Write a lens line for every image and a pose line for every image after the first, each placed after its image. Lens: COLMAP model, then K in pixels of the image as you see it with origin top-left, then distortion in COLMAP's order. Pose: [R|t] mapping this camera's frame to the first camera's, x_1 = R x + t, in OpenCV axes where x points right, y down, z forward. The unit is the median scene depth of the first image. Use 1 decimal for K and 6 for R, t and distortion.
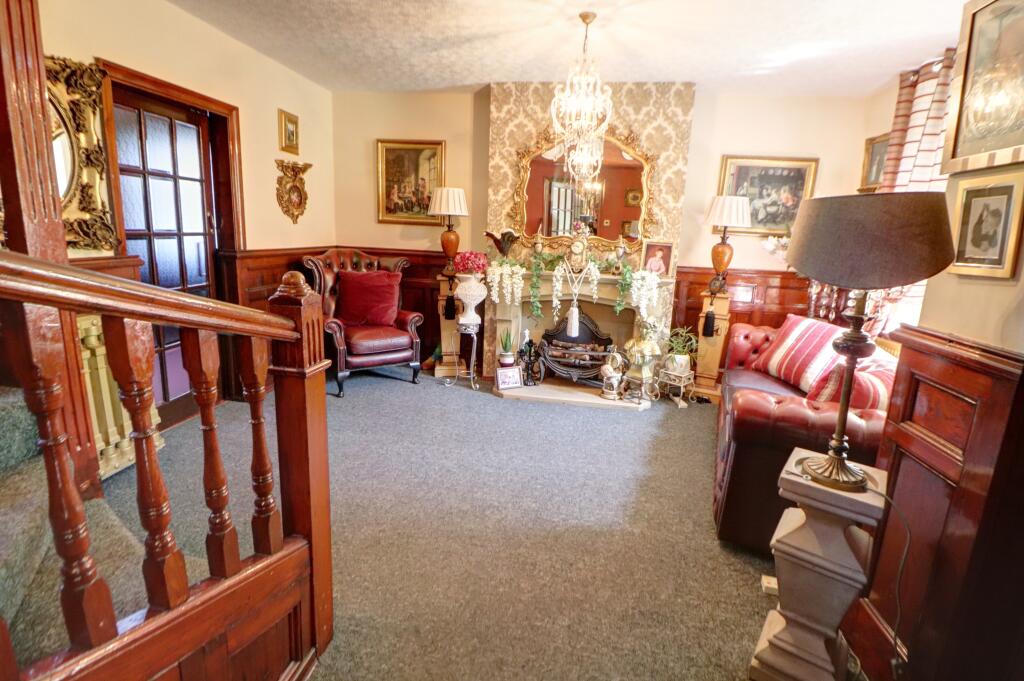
lens RADIAL K [[475.3, 0, 505.4], [0, 475.3, 350.2], [0, 0, 1]] dist [-0.005049, -0.010668]
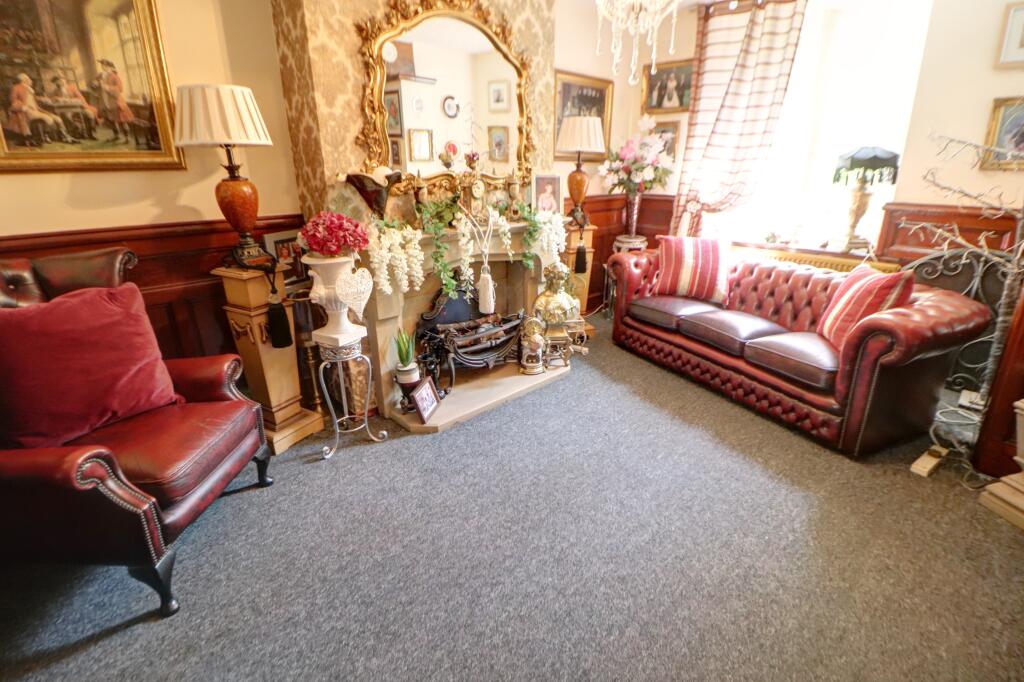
lens RADIAL K [[472.2, 0, 513.1], [0, 472.2, 341.6], [0, 0, 1]] dist [-0.005331, -0.011023]
pose [[0.596013, -0.323796, 0.734796, -0.385191], [0.228330, 0.945658, 0.231510, -0.145734], [-0.769827, 0.029793, 0.637556, 0.498376]]
